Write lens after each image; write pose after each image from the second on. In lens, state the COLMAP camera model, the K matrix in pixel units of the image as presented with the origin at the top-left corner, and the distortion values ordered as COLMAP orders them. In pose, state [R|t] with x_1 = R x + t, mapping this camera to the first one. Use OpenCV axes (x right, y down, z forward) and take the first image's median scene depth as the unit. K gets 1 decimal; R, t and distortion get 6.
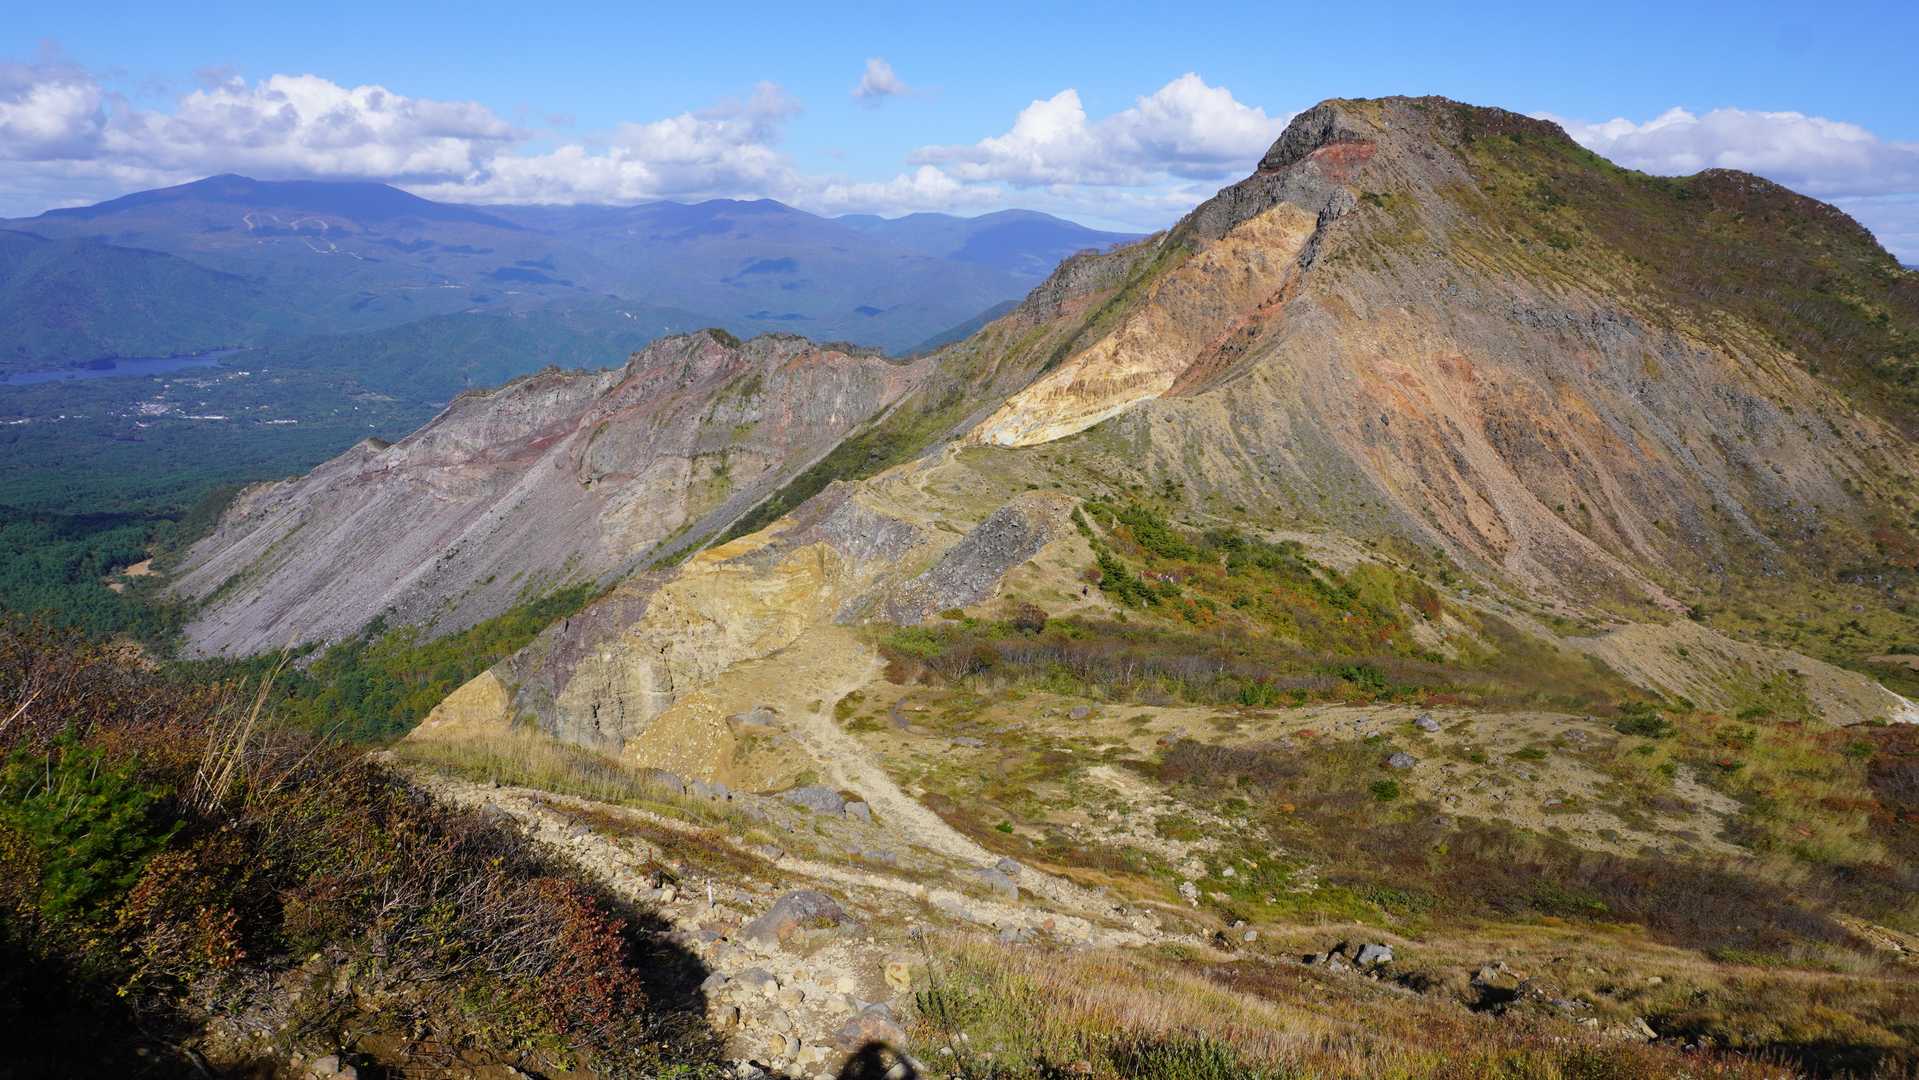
lens RADIAL K [[1321.6, 0, 959.5], [0, 1321.6, 540.0], [0, 0, 1]] dist [-0.061515, 0.001132]
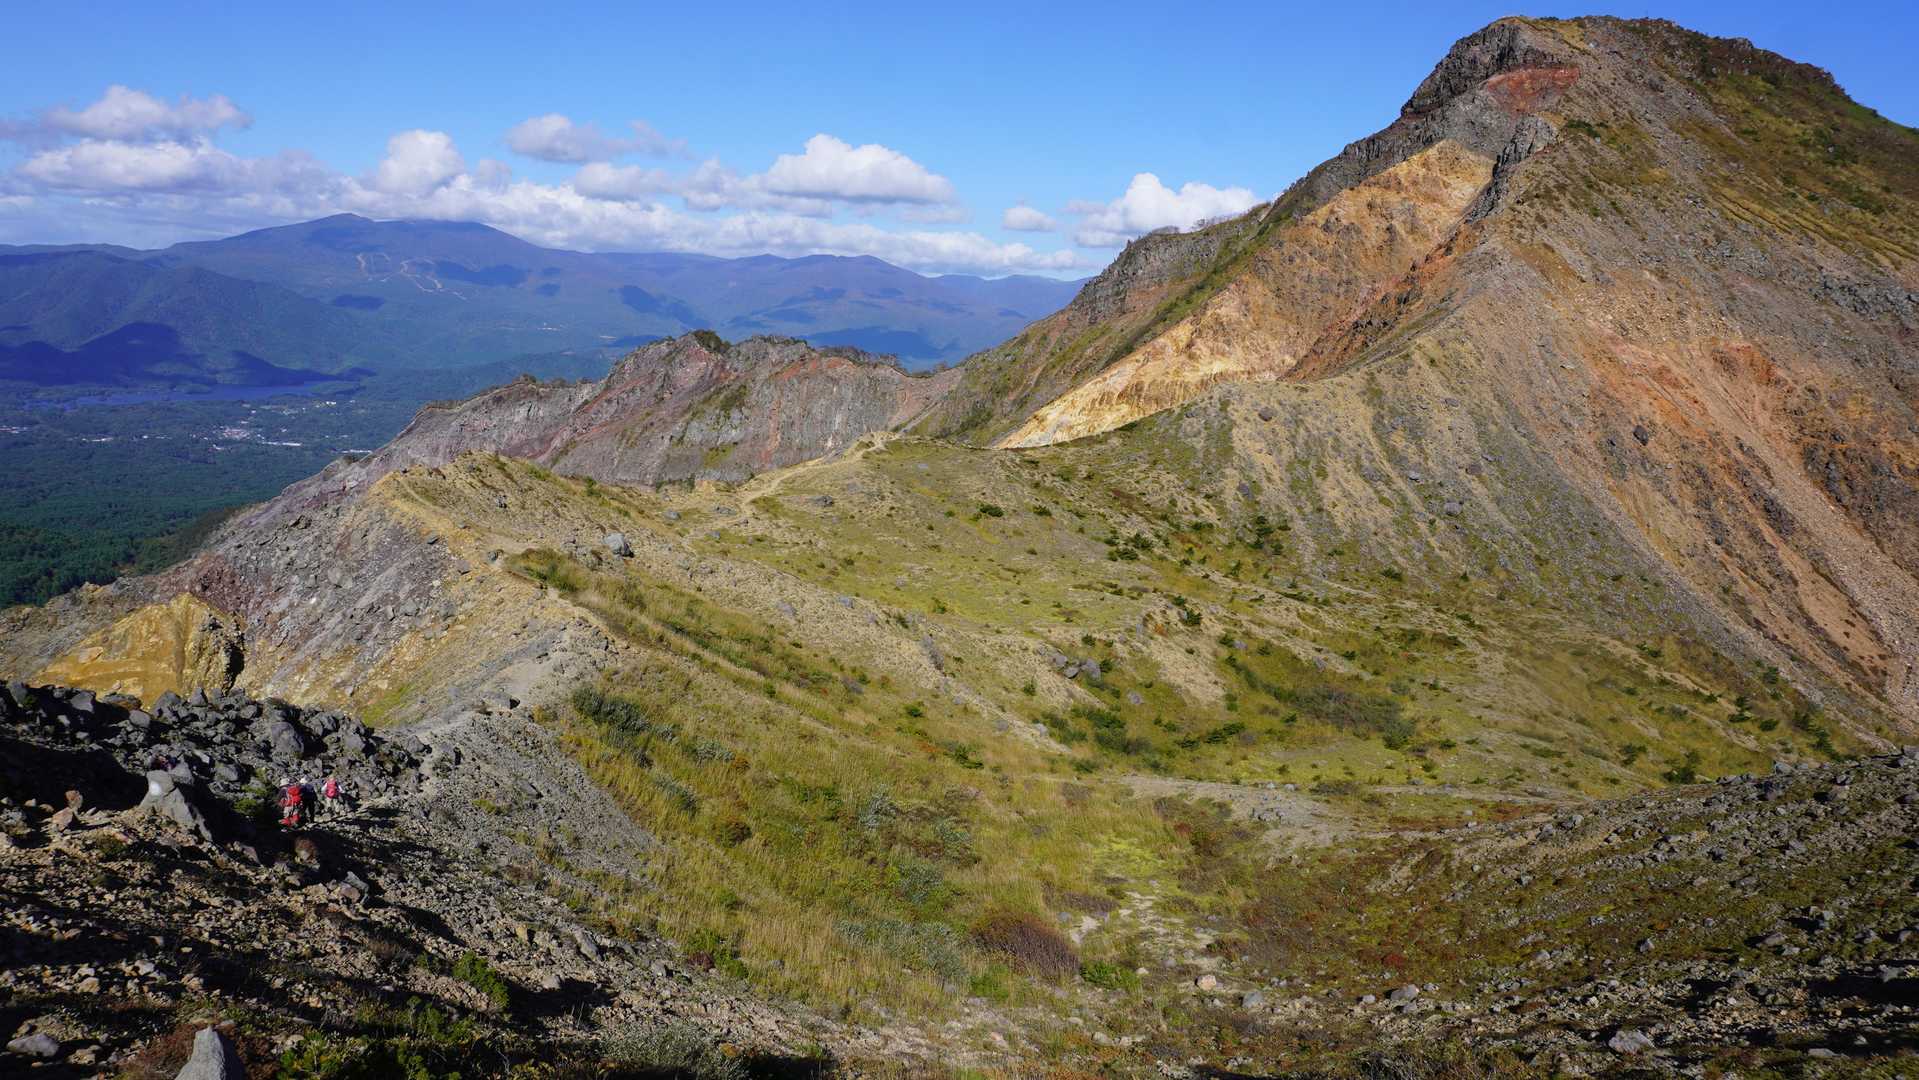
lens RADIAL K [[1265.0, 0, 959.5], [0, 1265.0, 540.0], [0, 0, 1]] dist [-0.057465, 0.033171]
pose [[0.995933, 0.044330, -0.078435, 0.055321], [-0.048102, 0.997742, -0.046873, -0.003706], [0.076180, 0.050456, 0.995817, 0.346226]]
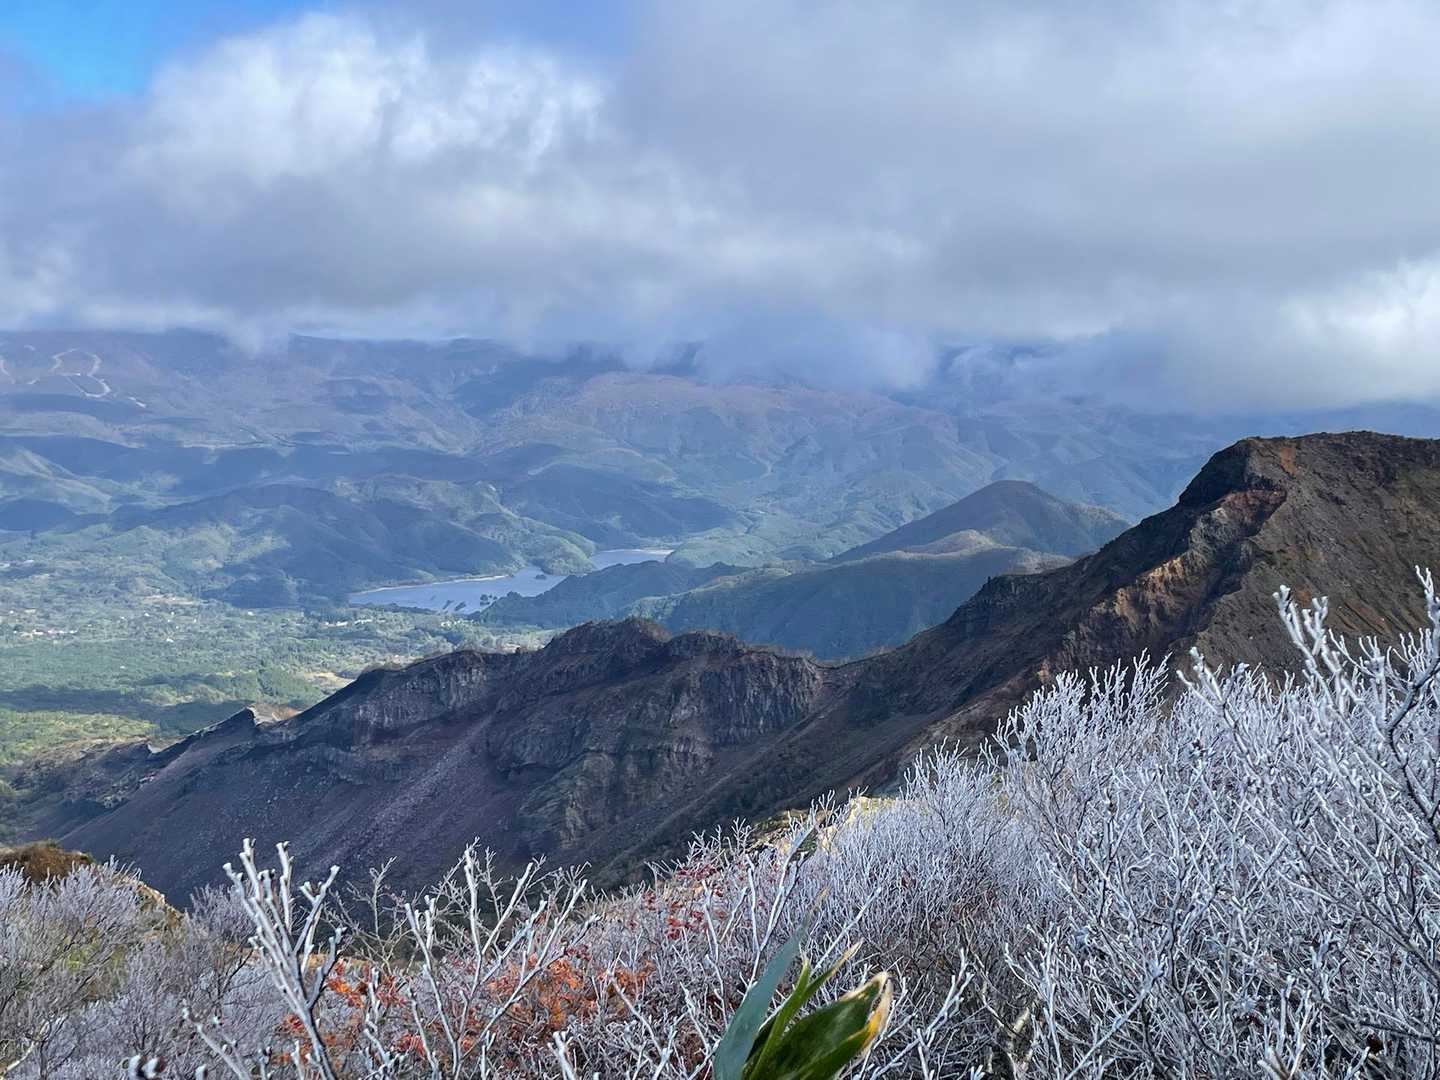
lens RADIAL K [[2037.5, 0, 720.0], [0, 2037.5, 540.0], [0, 0, 1]] dist [0.094109, 0.073269]
pose [[0.993580, 0.016729, -0.111890, 0.057487], [-0.029256, 0.993359, -0.111276, -0.073249], [0.109286, 0.113835, 0.987471, -0.717779]]
